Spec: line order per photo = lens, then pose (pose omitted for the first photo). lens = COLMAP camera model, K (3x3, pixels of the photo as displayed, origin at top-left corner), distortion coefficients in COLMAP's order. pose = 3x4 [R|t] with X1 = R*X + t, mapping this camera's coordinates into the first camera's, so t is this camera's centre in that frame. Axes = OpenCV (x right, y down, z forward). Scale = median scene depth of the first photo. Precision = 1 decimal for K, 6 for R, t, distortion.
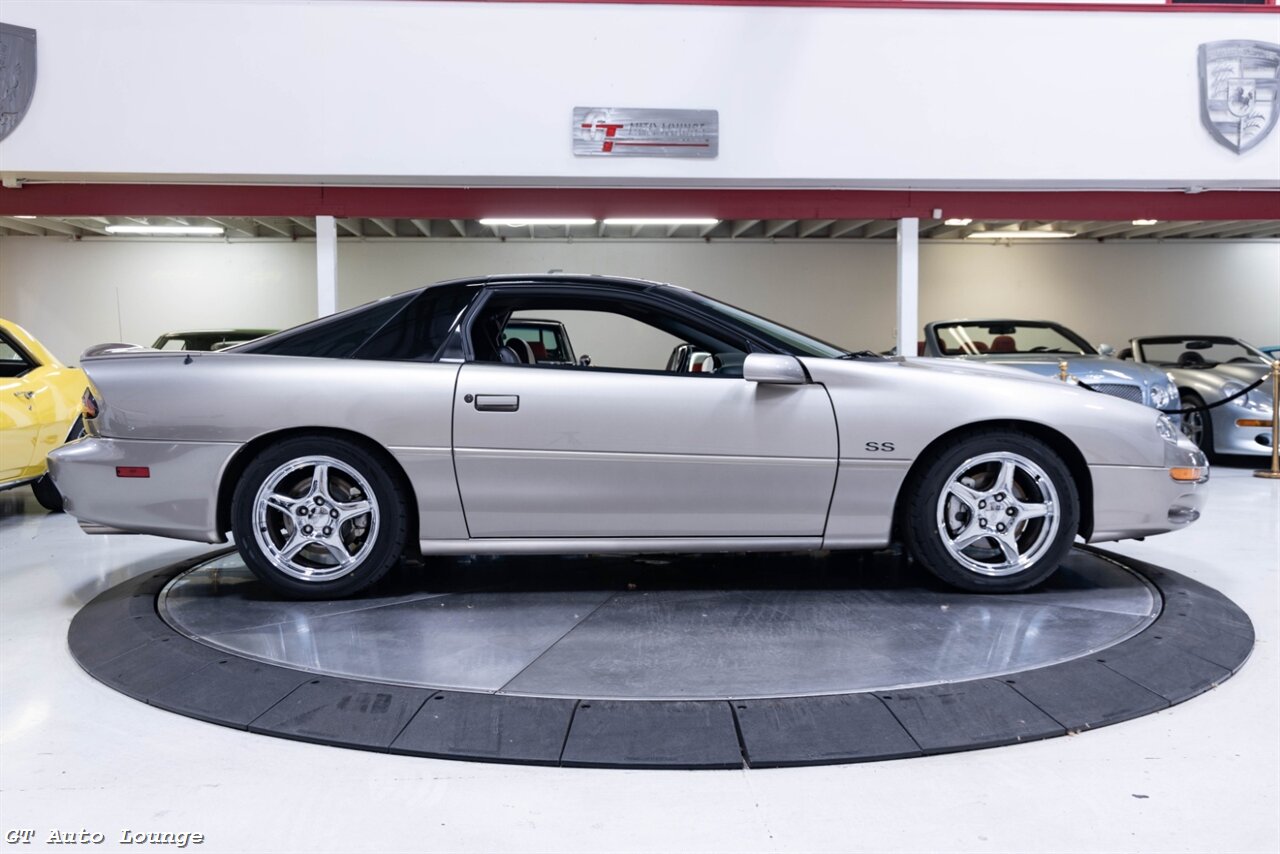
lens RADIAL K [[1139.6, 0, 633.7], [0, 1139.6, 426.2], [0, 0, 1]] dist [-0.003494, 0.008709]
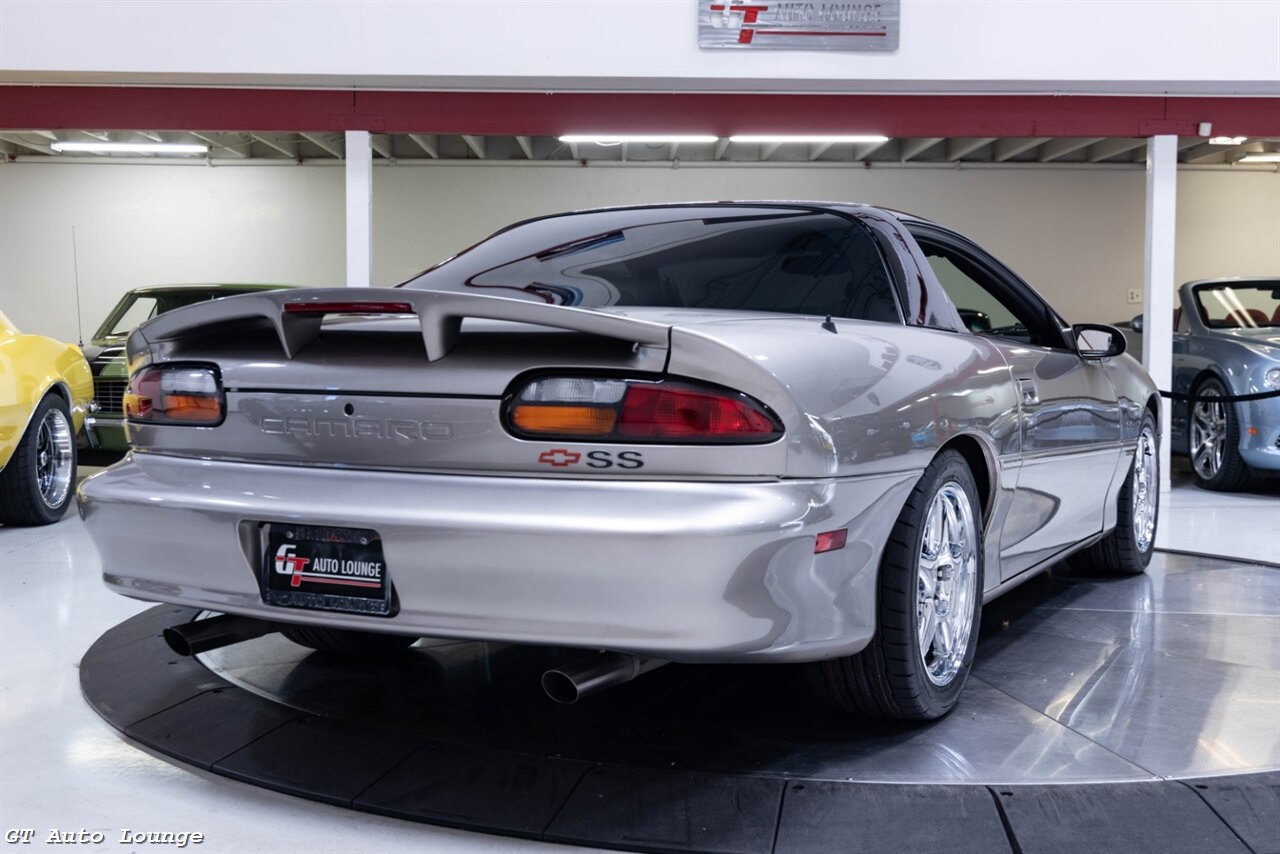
lens RADIAL K [[1599.0, 0, 640.0], [0, 1599.0, 427.0], [0, 0, 1]] dist [0.012661, 0.000825]
pose [[0.998385, 0.012782, -0.055356, -0.029323], [-0.012681, 0.999917, 0.002185, 0.001937], [0.055379, -0.001479, 0.998464, -0.021141]]
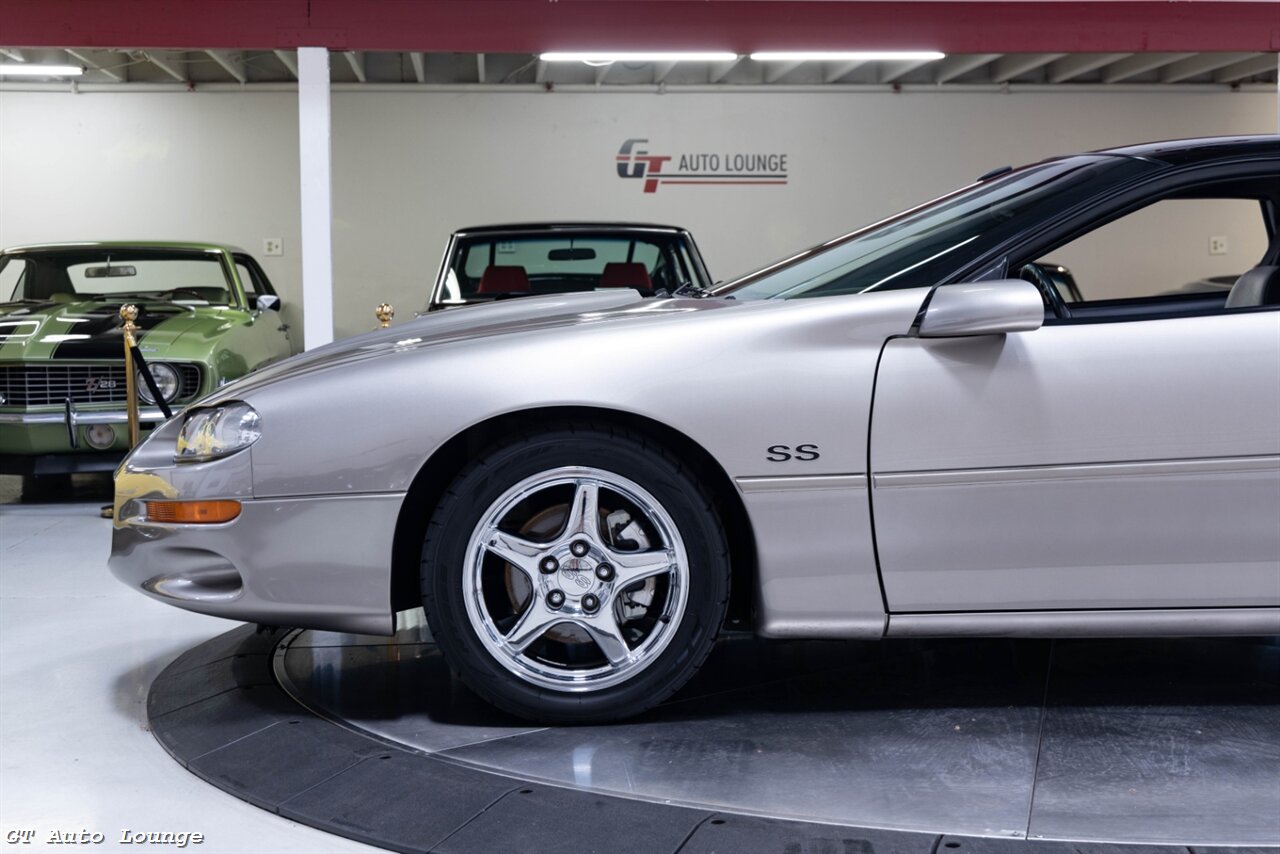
lens RADIAL K [[1961.8, 0, 640.0], [0, 1961.8, 427.0], [0, 0, 1]] dist [0.050476, -0.082835]
pose [[0.999920, -0.002806, 0.012335, -0.115522], [0.002692, 0.999954, 0.009241, 0.001666], [-0.012361, -0.009207, 0.999881, -0.015095]]
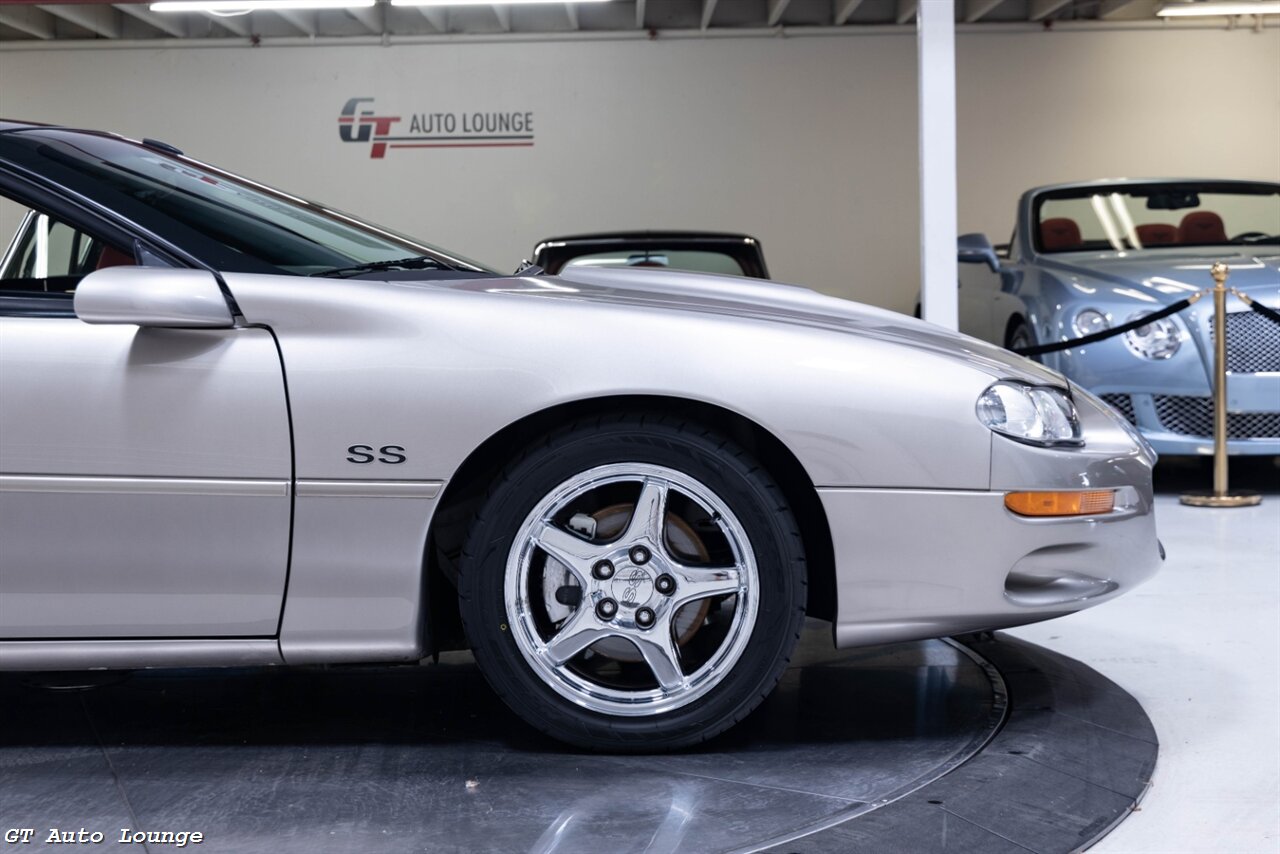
lens RADIAL K [[2189.8, 0, 640.0], [0, 2189.8, 427.0], [0, 0, 1]] dist [0.046059, -0.022869]
pose [[0.997575, -0.009862, -0.068903, 0.181575], [0.010875, 0.999838, 0.014331, -0.001352], [0.068750, -0.015045, 0.997520, 0.019078]]
